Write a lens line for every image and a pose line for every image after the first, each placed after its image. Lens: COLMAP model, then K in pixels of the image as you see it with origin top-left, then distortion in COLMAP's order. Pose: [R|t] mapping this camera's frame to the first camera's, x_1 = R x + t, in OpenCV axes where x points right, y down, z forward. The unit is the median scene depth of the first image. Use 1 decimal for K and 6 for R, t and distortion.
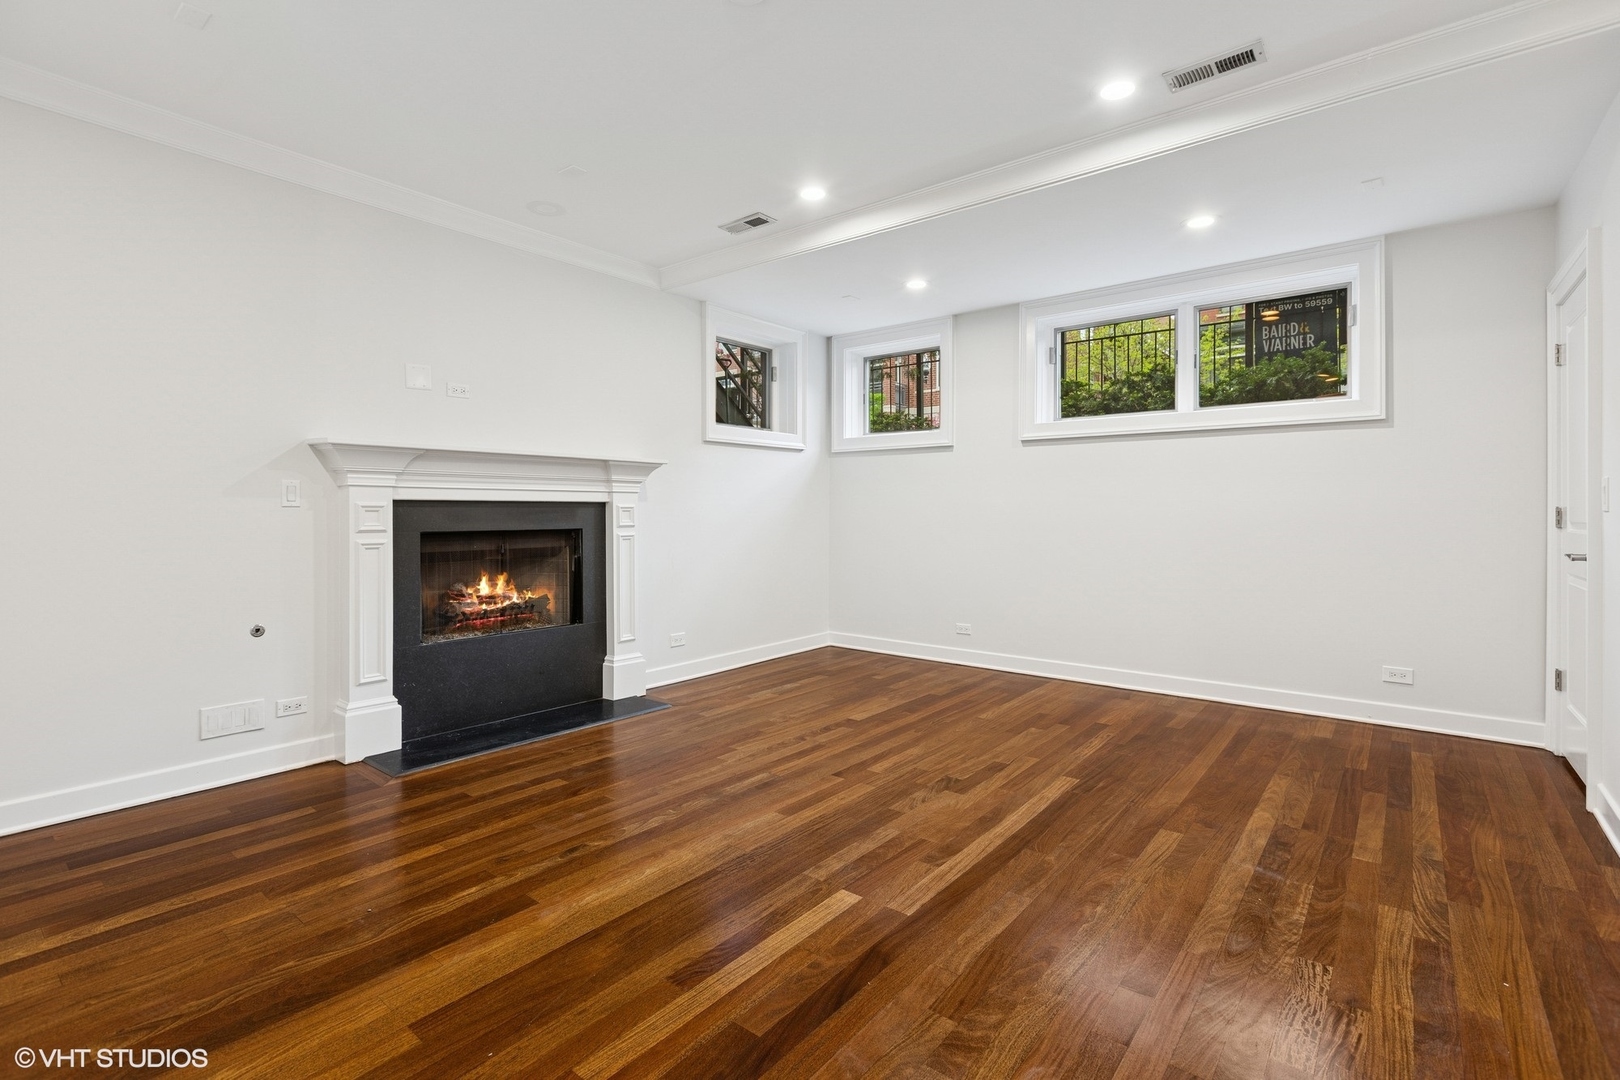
lens RADIAL K [[775.9, 0, 790.4], [0, 775.9, 511.8], [0, 0, 1]] dist [0.003637, -0.000276]
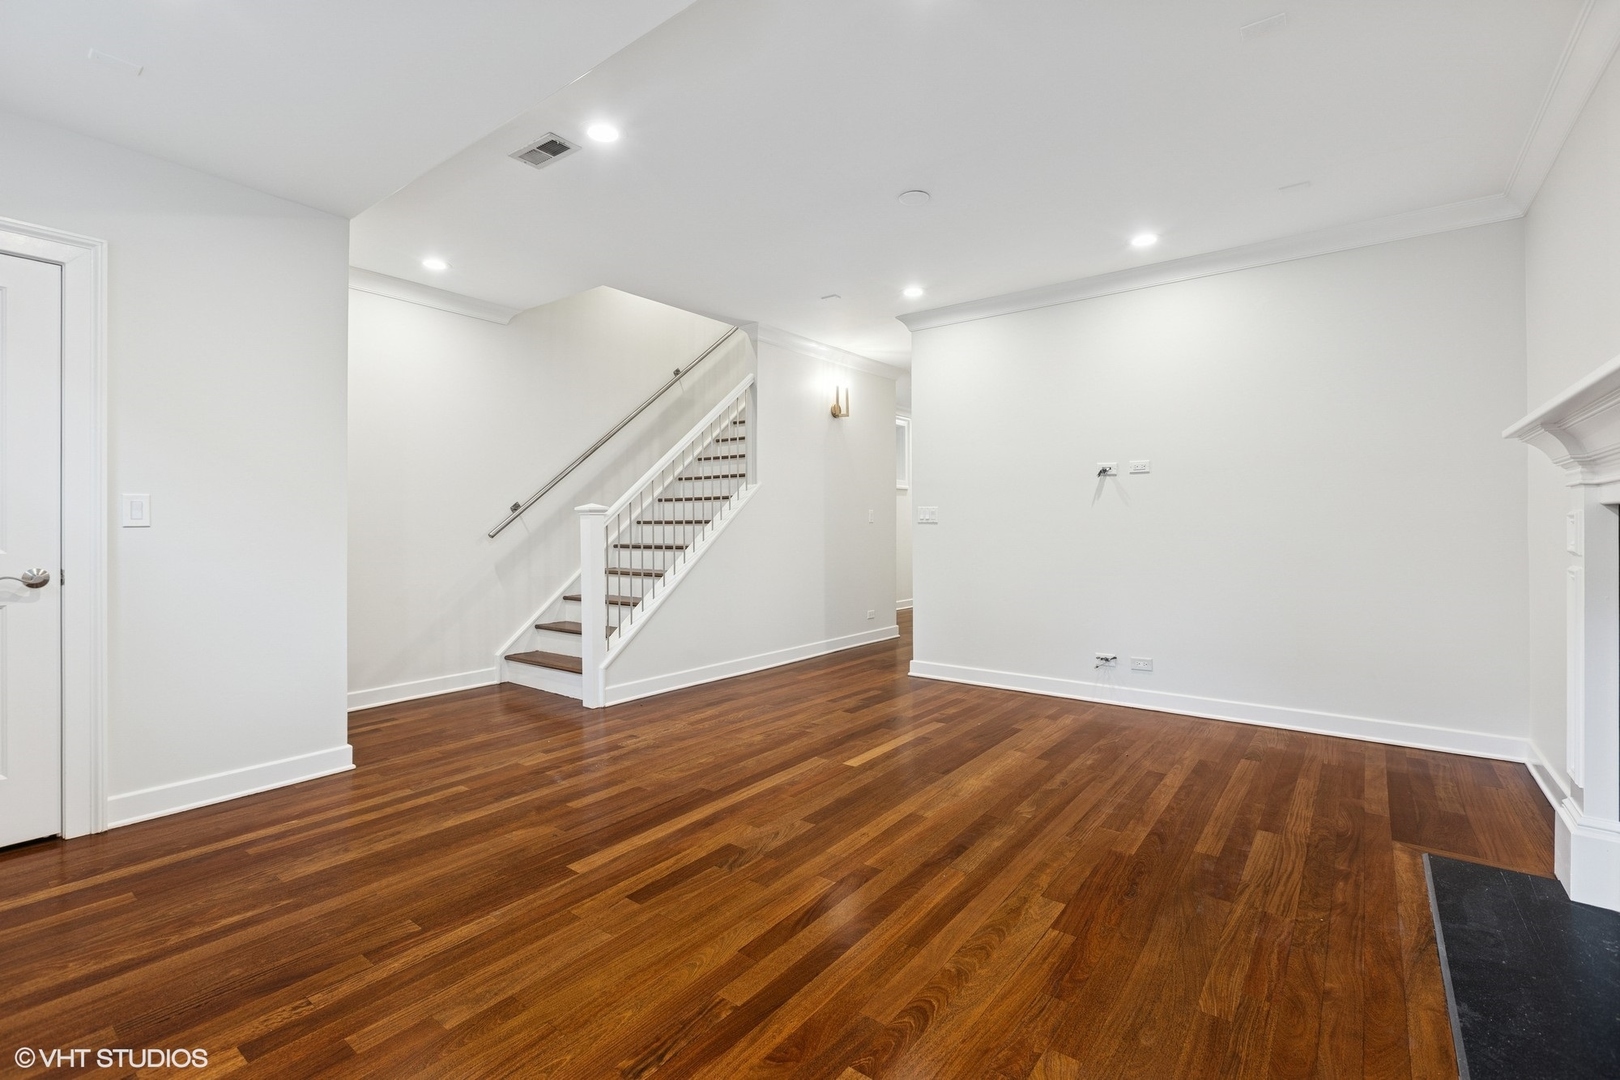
lens RADIAL K [[721.2, 0, 803.7], [0, 721.2, 509.2], [0, 0, 1]] dist [-0.000229, -0.000359]
pose [[-0.999405, 0.002080, -0.034421, 0.174770], [0.002608, 0.999880, -0.015301, -0.006526], [0.034385, -0.015382, -0.999290, 1.951290]]
